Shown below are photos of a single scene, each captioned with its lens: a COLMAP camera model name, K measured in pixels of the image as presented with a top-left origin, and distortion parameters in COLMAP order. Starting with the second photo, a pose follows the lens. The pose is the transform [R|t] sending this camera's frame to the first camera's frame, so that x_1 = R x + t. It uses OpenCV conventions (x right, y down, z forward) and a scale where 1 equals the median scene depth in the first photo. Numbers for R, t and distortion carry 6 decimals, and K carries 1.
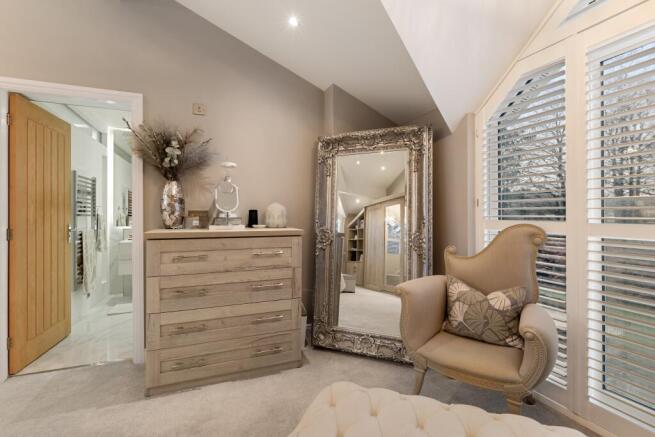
lens RADIAL K [[298.6, 0, 331.2], [0, 298.6, 213.2], [0, 0, 1]] dist [0.004429, -0.001840]
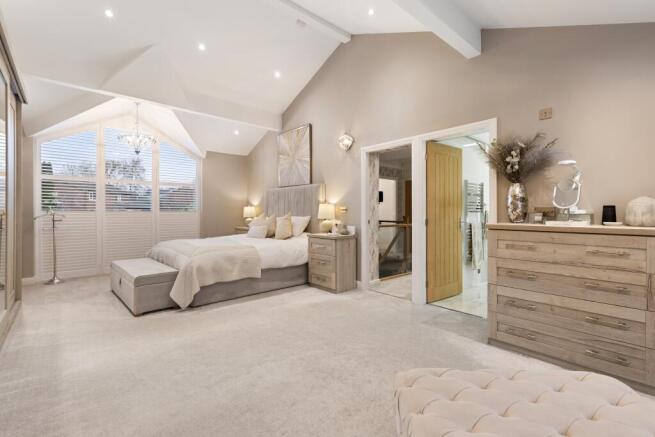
lens RADIAL K [[298.6, 0, 322.0], [0, 298.6, 215.1], [0, 0, 1]] dist [0.004429, -0.001840]
pose [[0.316210, 0.009668, -0.948640, 0.376996], [0.006360, 0.999904, 0.012310, 0.001369], [0.948668, -0.009926, 0.316118, -0.131253]]
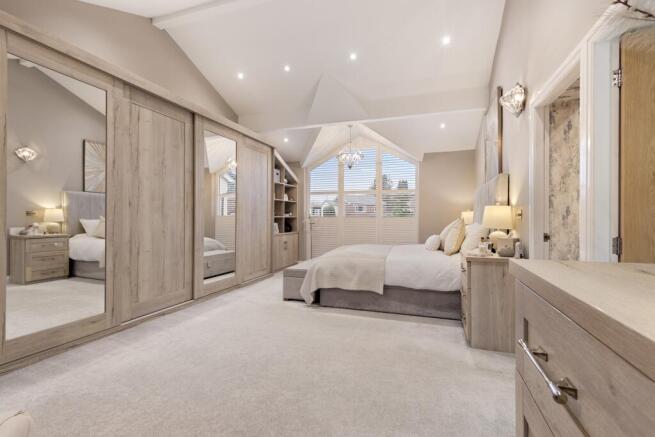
lens RADIAL K [[298.6, 0, 326.4], [0, 298.6, 218.9], [0, 0, 1]] dist [0.004429, -0.001840]
pose [[-0.670494, -0.000175, -0.741915, -0.114141], [0.000910, 0.999999, -0.001058, 0.010598], [0.741915, -0.001384, -0.670493, 0.926823]]
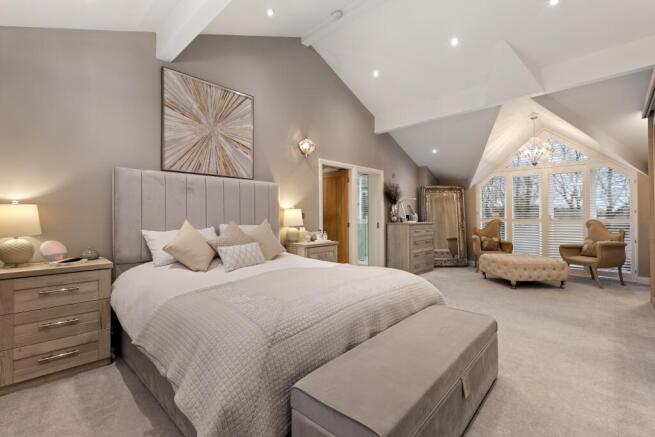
lens RADIAL K [[298.6, 0, 325.6], [0, 298.6, 218.7], [0, 0, 1]] dist [0.004429, -0.001840]
pose [[0.913757, -0.006105, 0.406215, -2.250668], [0.002591, 0.999954, 0.009199, -0.007771], [-0.406252, -0.007353, 0.913731, -1.220873]]
